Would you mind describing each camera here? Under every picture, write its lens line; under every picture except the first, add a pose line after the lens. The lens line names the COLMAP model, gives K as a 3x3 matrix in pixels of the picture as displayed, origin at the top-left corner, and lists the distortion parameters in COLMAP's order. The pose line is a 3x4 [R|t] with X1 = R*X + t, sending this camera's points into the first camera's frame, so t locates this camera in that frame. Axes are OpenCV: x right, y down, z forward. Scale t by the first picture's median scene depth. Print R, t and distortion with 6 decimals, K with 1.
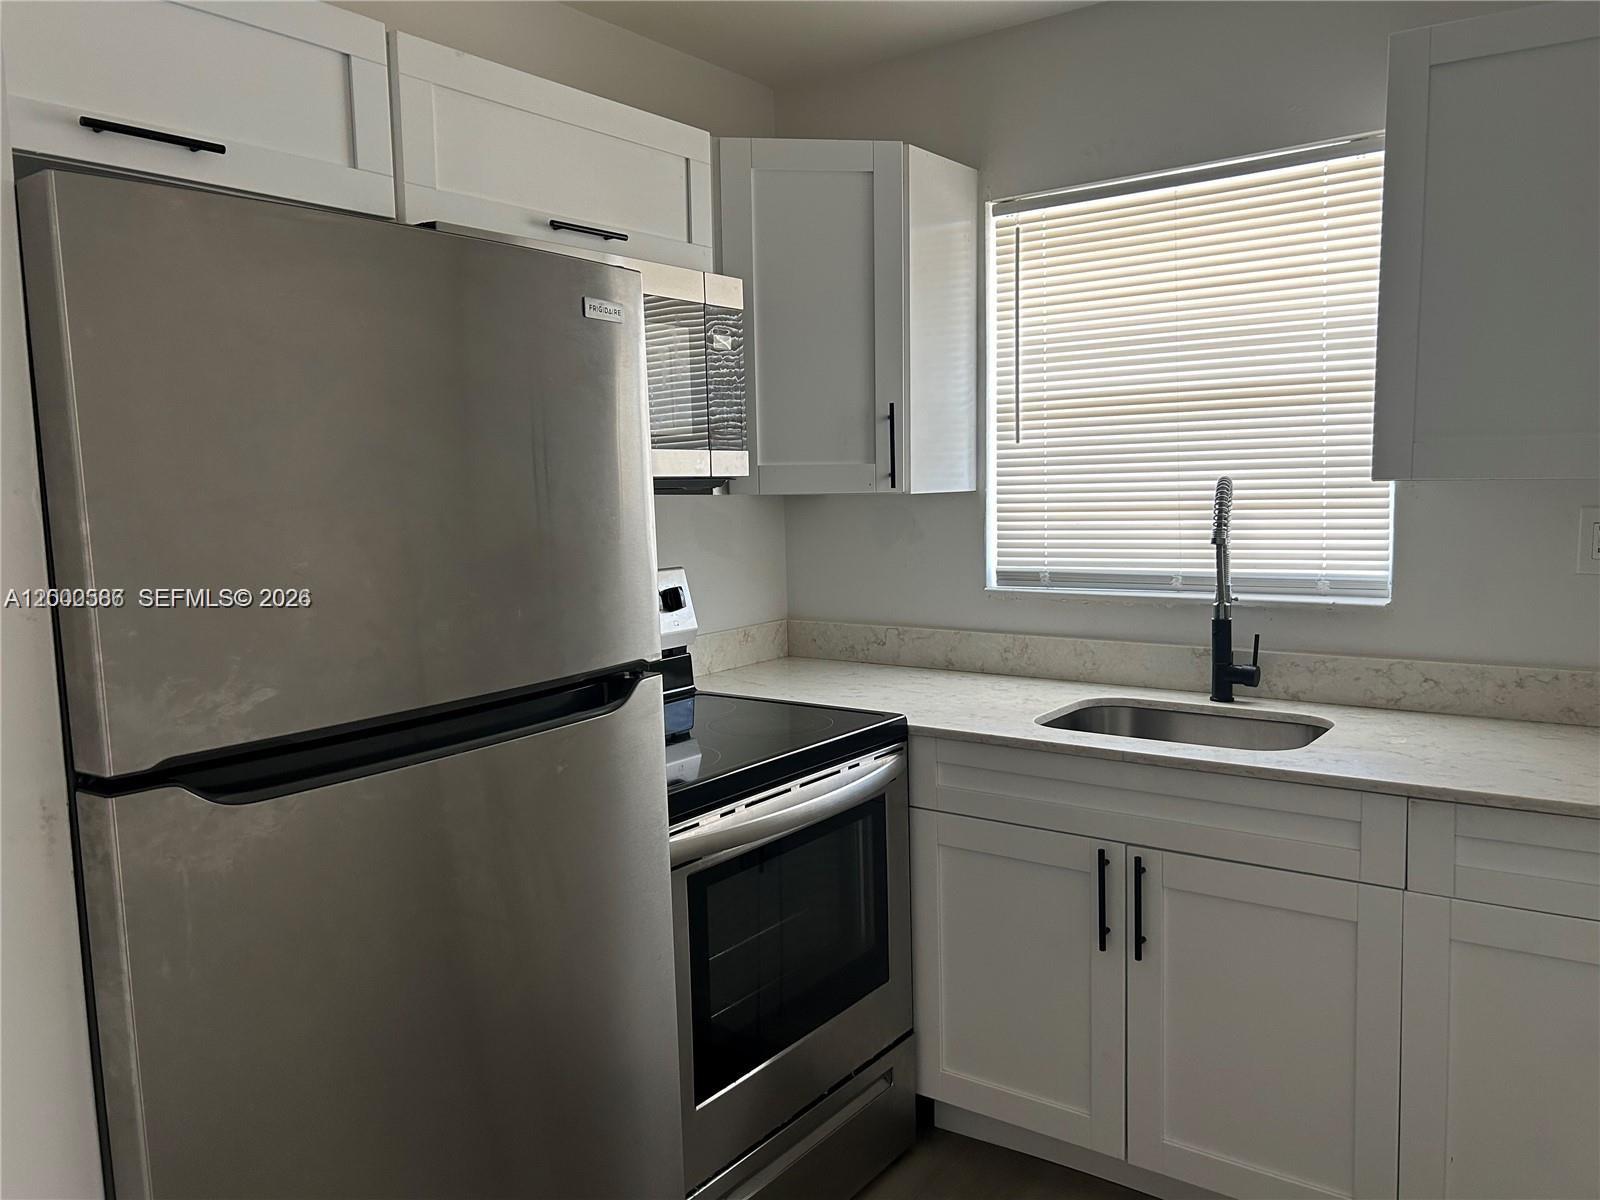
lens RADIAL K [[1206.2, 0, 796.3], [0, 1206.2, 601.9], [0, 0, 1]] dist [0.034197, -0.041910]
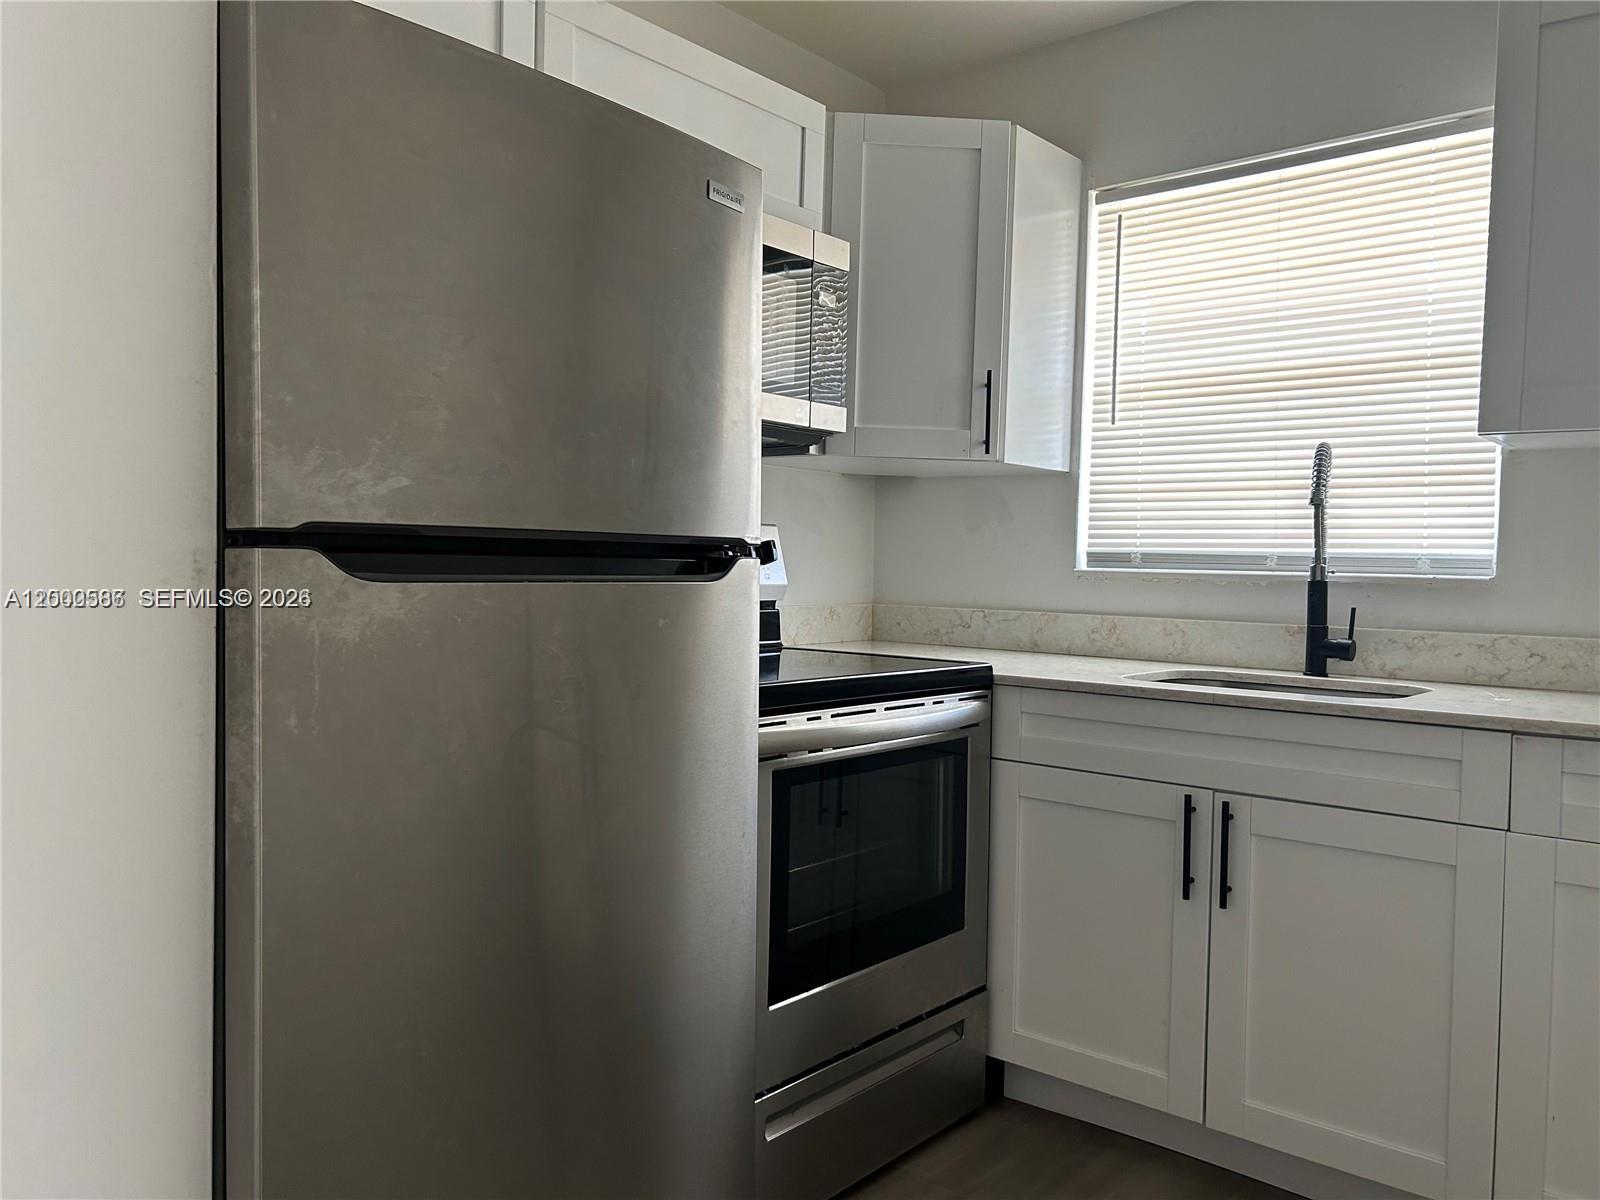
lens RADIAL K [[1206.2, 0, 788.8], [0, 1206.2, 606.4], [0, 0, 1]] dist [0.034197, -0.041910]
pose [[0.996348, 0.047196, -0.071157, -0.008332], [-0.052038, 0.996341, -0.067800, 0.121114], [0.067697, 0.071256, 0.995158, -0.014462]]
